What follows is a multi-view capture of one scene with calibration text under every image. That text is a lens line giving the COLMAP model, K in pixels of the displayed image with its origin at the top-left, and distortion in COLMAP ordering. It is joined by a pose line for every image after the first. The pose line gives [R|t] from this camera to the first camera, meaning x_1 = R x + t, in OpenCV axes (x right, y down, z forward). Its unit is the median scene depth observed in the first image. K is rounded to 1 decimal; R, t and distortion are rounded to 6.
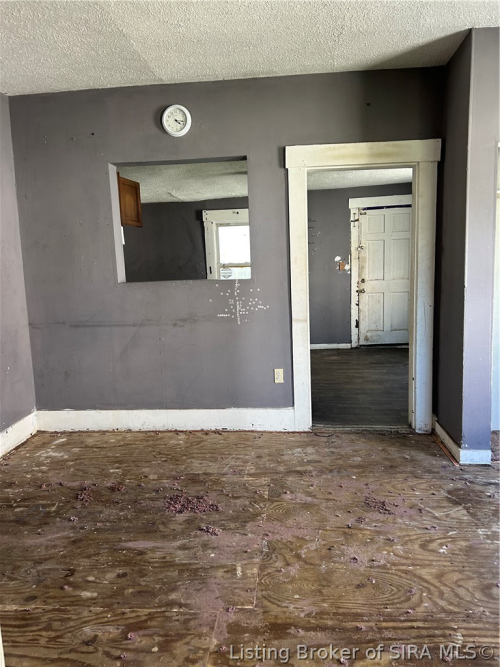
lens RADIAL K [[504.1, 0, 244.8], [0, 504.1, 333.6], [0, 0, 1]] dist [0.062247, -0.003873]
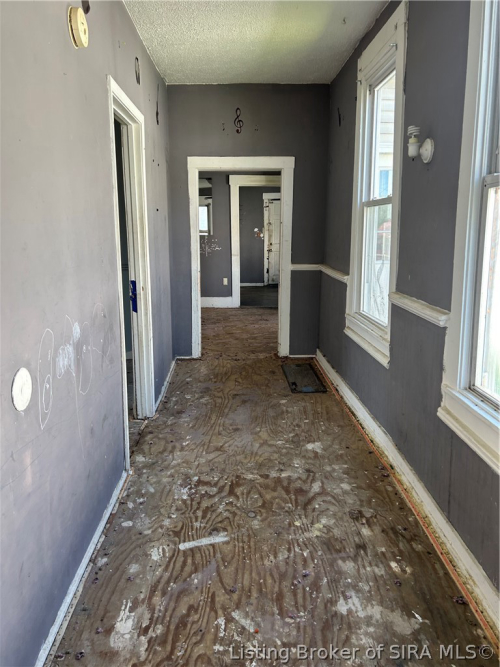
lens RADIAL K [[504.1, 0, 252.0], [0, 504.1, 338.5], [0, 0, 1]] dist [0.062247, -0.003873]
pose [[0.987543, -0.000281, 0.157349, -0.085419], [-0.008865, 0.998311, 0.057423, 0.107396], [-0.157099, -0.058103, 0.985872, -0.621955]]
